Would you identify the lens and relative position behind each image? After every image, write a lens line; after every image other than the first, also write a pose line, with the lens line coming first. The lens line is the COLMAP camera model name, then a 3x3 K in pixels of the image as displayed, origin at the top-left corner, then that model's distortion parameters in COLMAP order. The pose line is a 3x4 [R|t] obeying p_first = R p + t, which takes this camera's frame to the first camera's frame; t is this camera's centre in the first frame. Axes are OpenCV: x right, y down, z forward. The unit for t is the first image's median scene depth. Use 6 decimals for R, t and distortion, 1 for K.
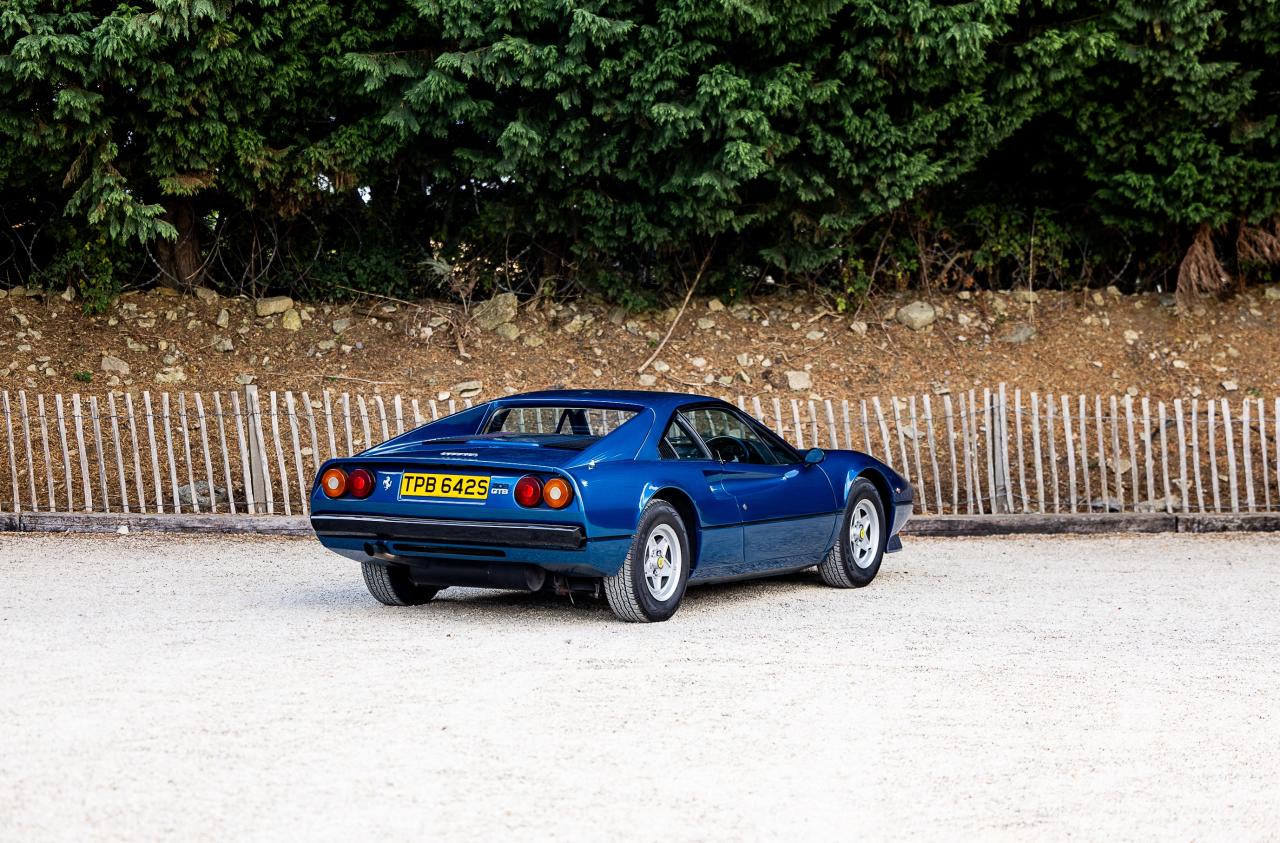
lens RADIAL K [[3573.3, 0, 663.2], [0, 3573.3, 421.6], [0, 0, 1]] dist [0.080339, -0.562903]
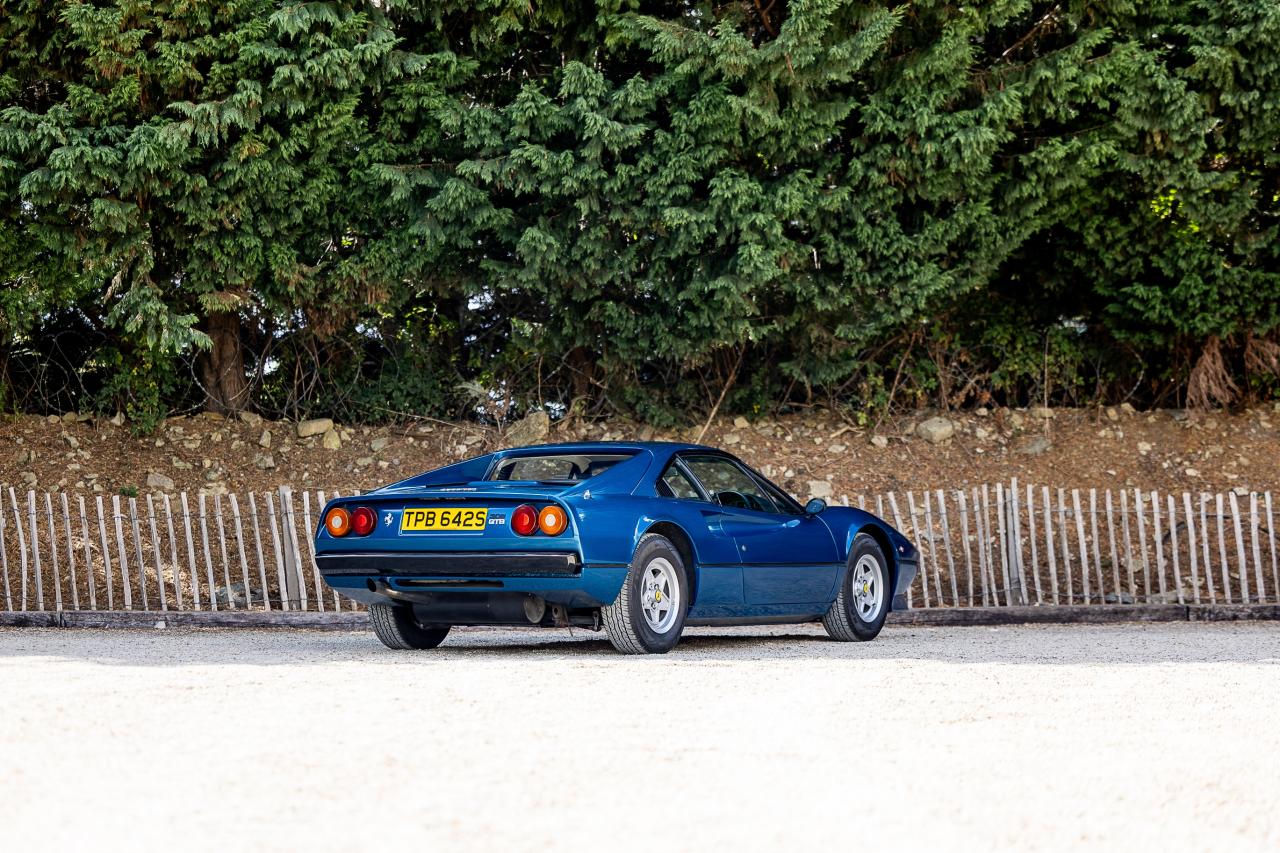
lens RADIAL K [[3365.1, 0, 654.2], [0, 3365.1, 409.6], [0, 0, 1]] dist [0.050683, -0.317733]
pose [[0.999461, -0.015607, -0.028886, 0.019200], [0.013174, 0.996498, -0.082574, 0.047339], [0.030073, 0.082149, 0.996166, 0.029314]]
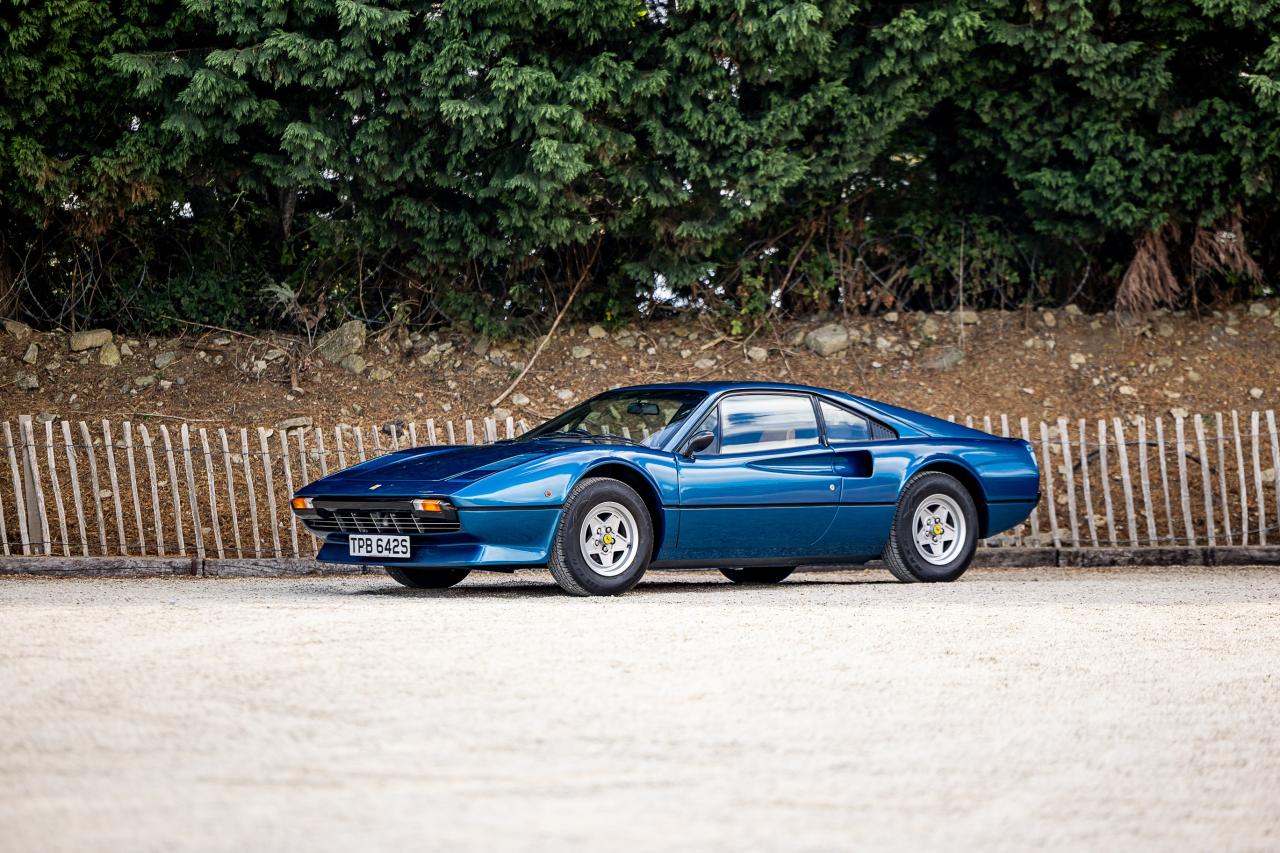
lens RADIAL K [[6117.5, 0, 665.9], [0, 6117.5, 425.0], [0, 0, 1]] dist [0.150983, -2.288526]
pose [[0.993670, -0.015929, -0.111207, 0.212965], [0.011102, 0.998975, -0.043893, 0.060318], [0.111793, 0.042381, 0.992827, -0.517559]]
